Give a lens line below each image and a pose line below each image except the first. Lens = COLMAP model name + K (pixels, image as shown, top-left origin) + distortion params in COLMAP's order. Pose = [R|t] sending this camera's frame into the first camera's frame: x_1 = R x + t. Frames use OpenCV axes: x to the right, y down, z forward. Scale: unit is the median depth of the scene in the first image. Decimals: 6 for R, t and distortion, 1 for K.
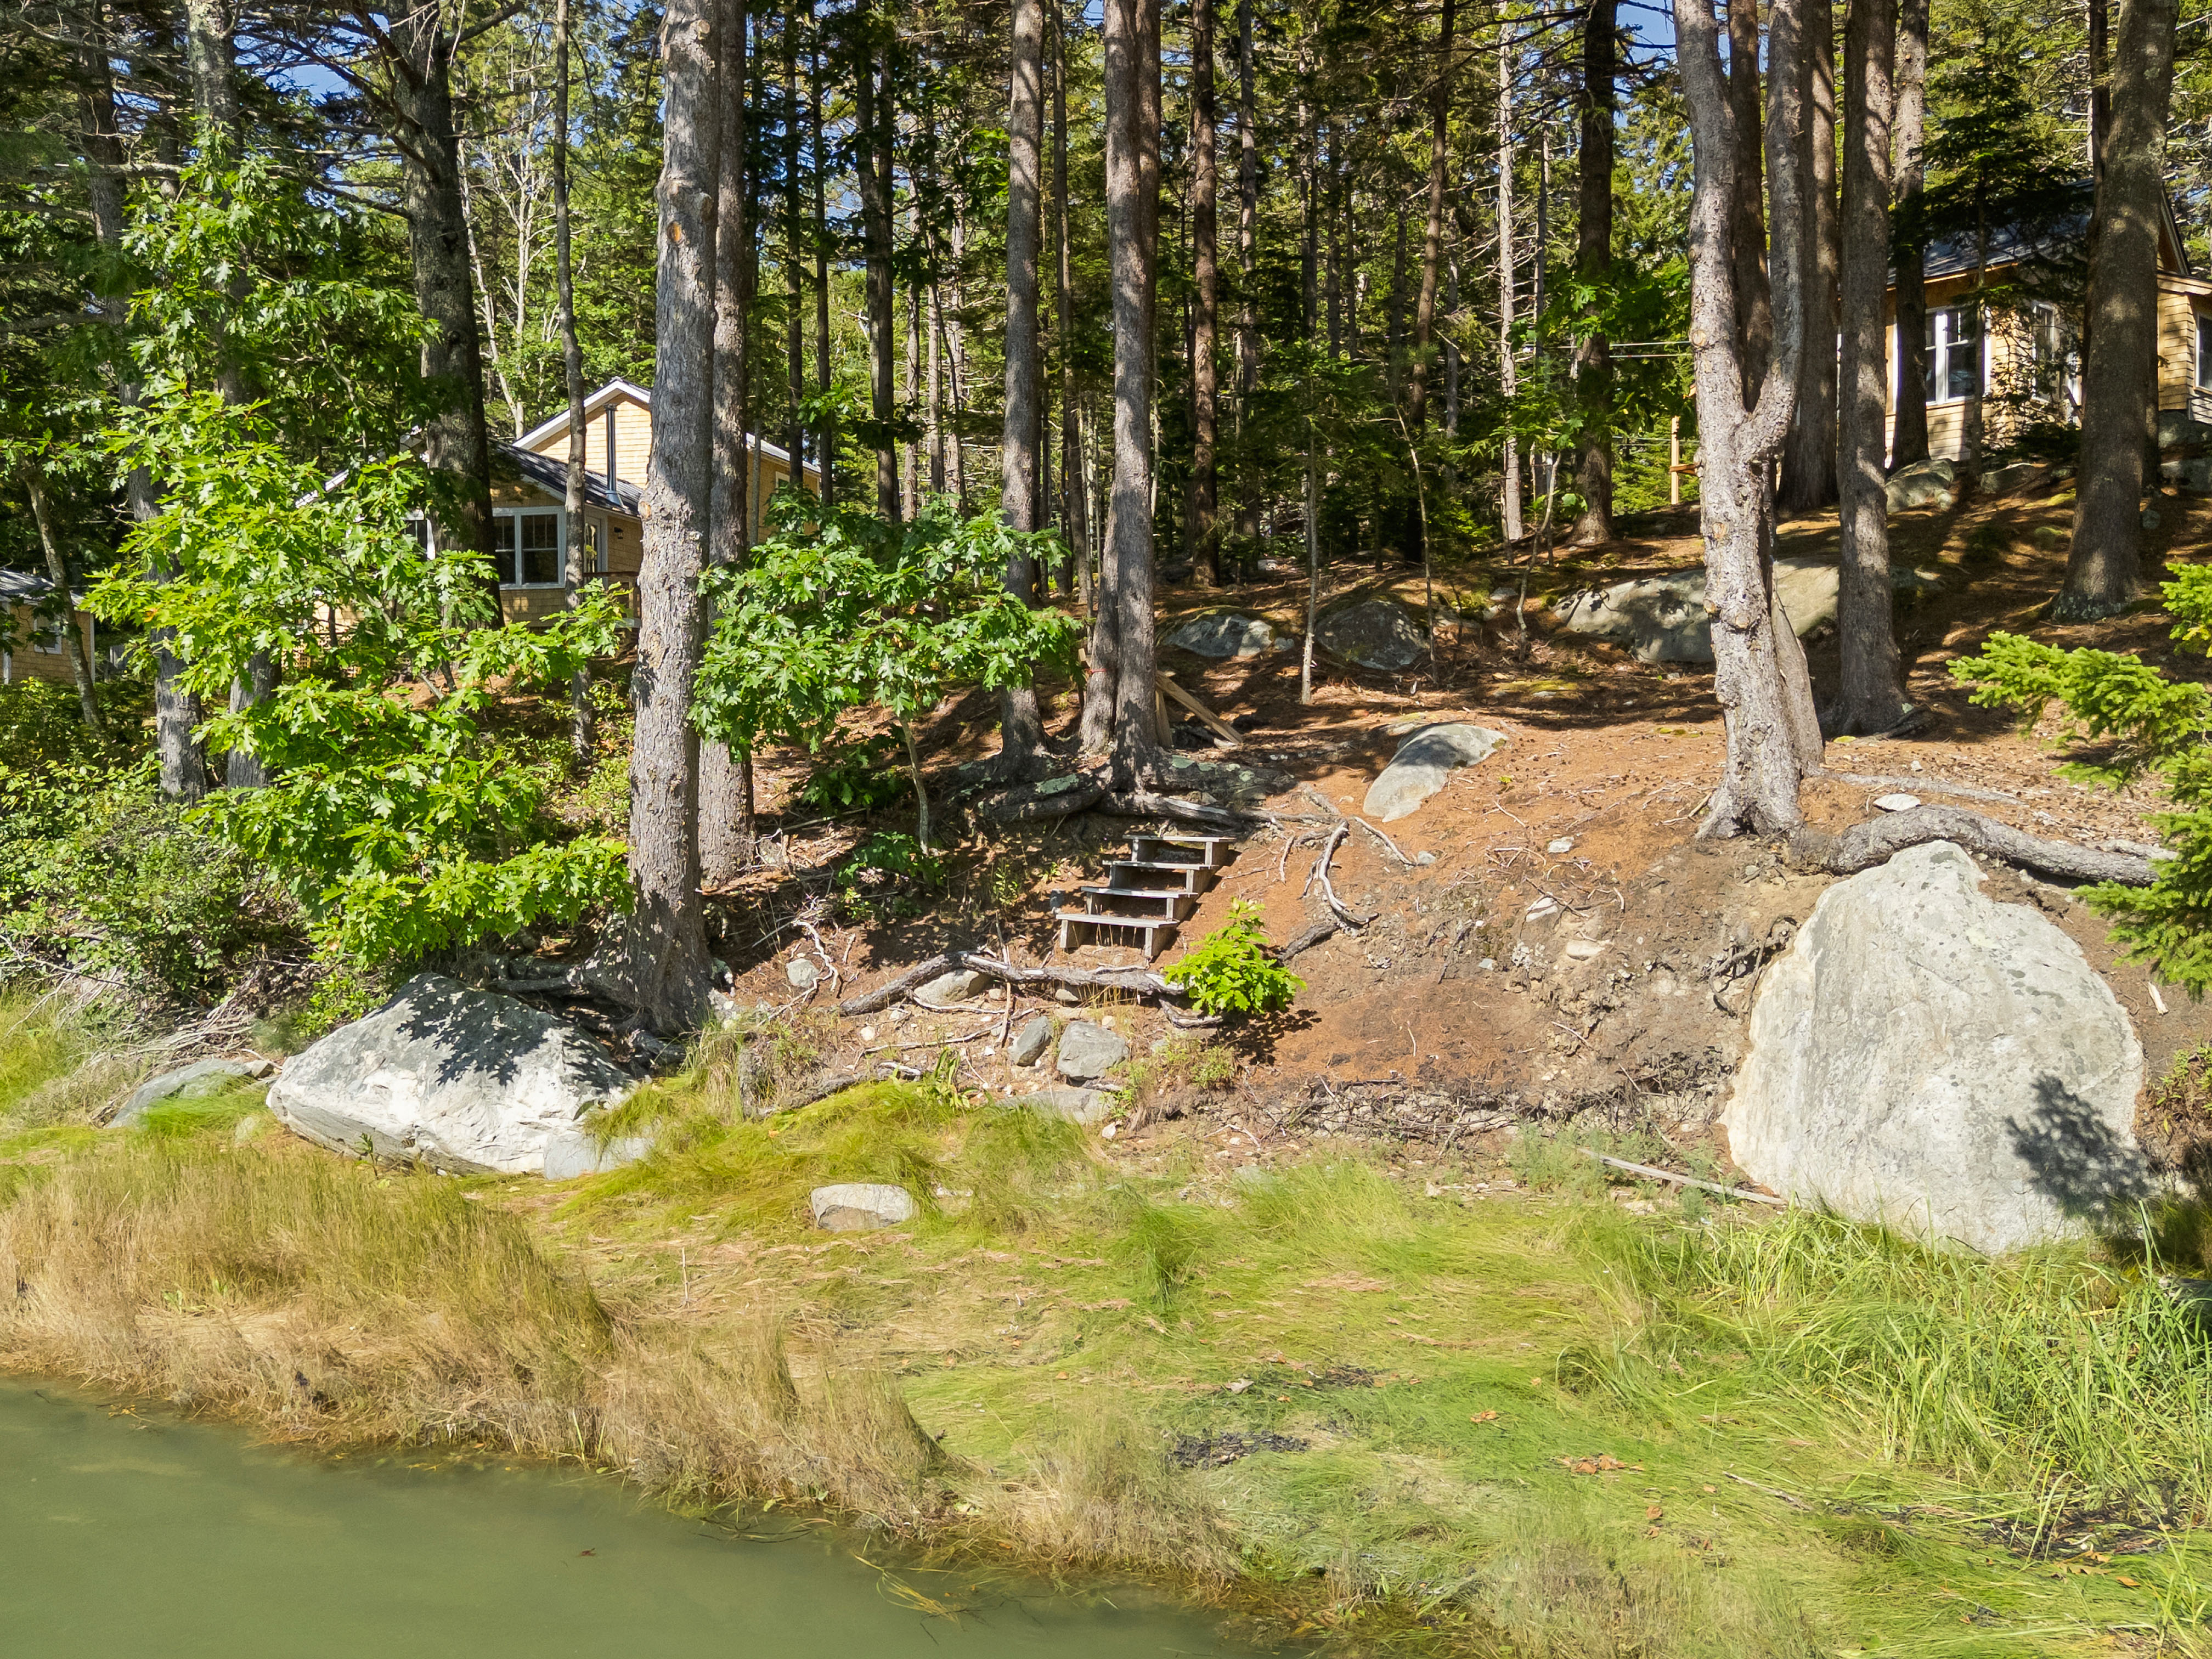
lens RADIAL K [[1784.1, 0, 1135.8], [0, 1784.1, 811.3], [0, 0, 1]] dist [0.048685, -0.010789]
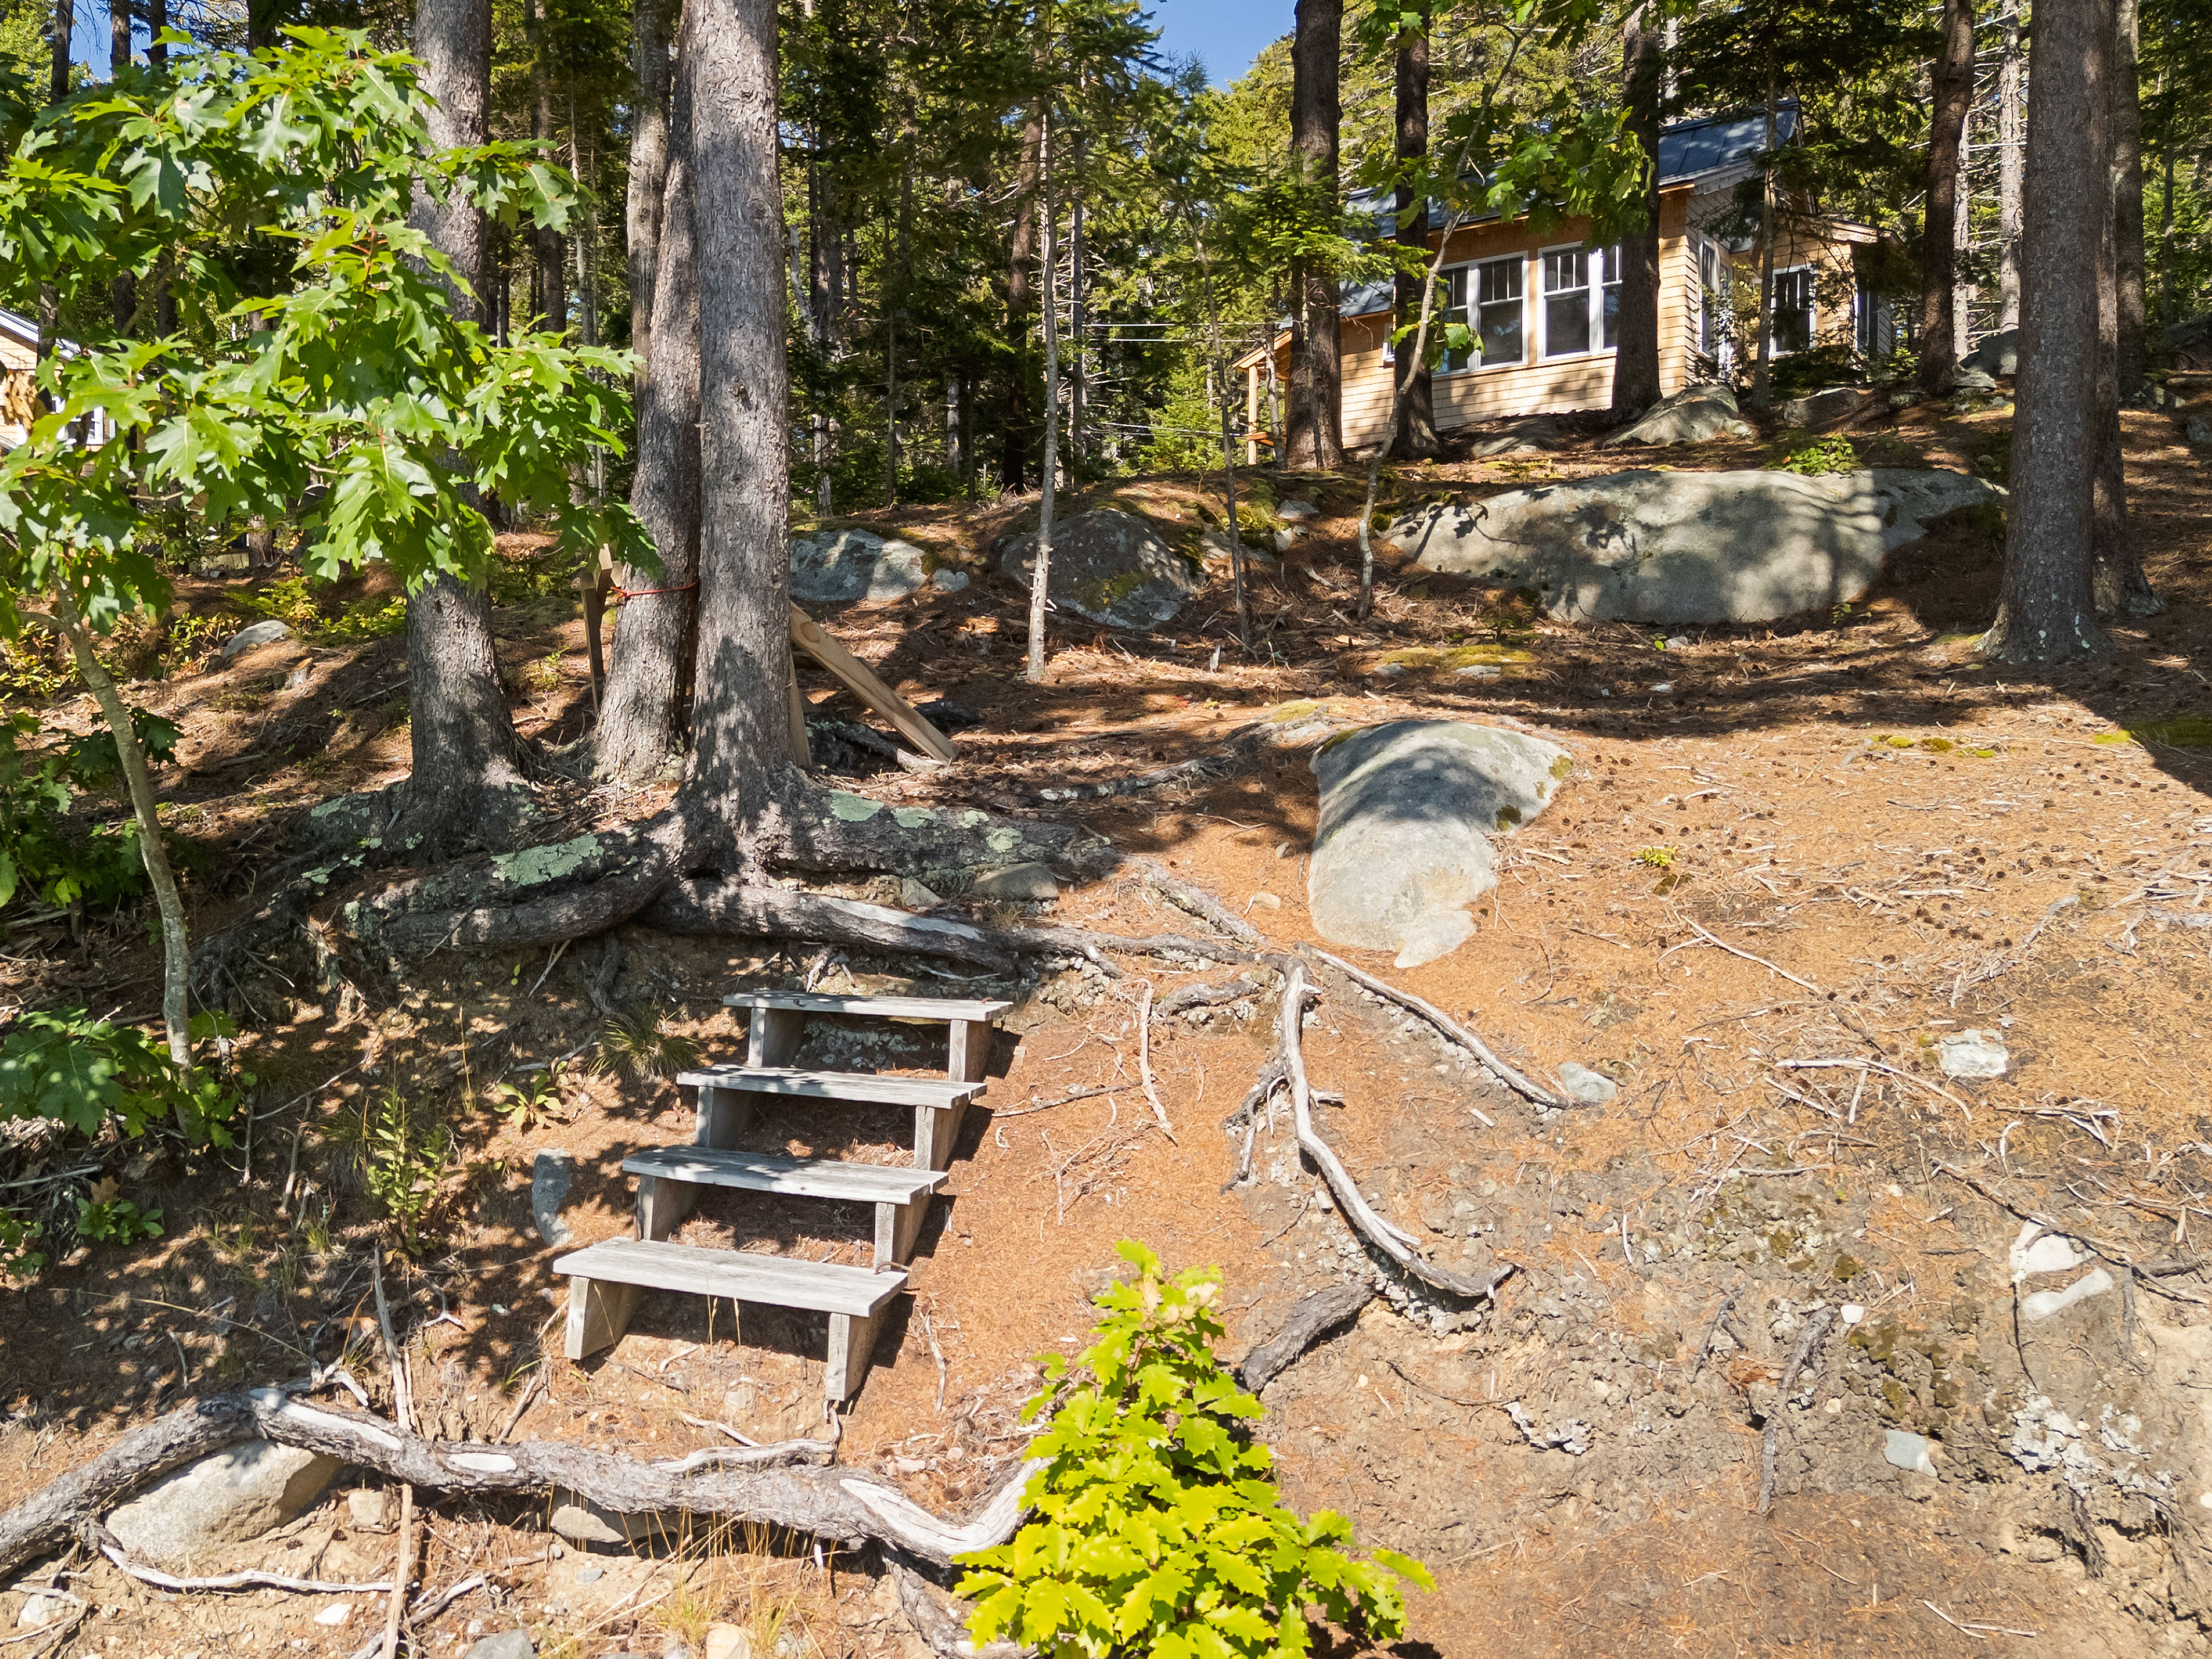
lens RADIAL K [[2003.9, 0, 1044.3], [0, 2003.9, 810.8], [0, 0, 1]] dist [0.087760, -0.106767]
pose [[0.977334, 0.001327, 0.211697, -0.031175], [-0.000038, 0.999981, -0.006092, -0.024225], [-0.211702, 0.005946, 0.977316, 0.532617]]
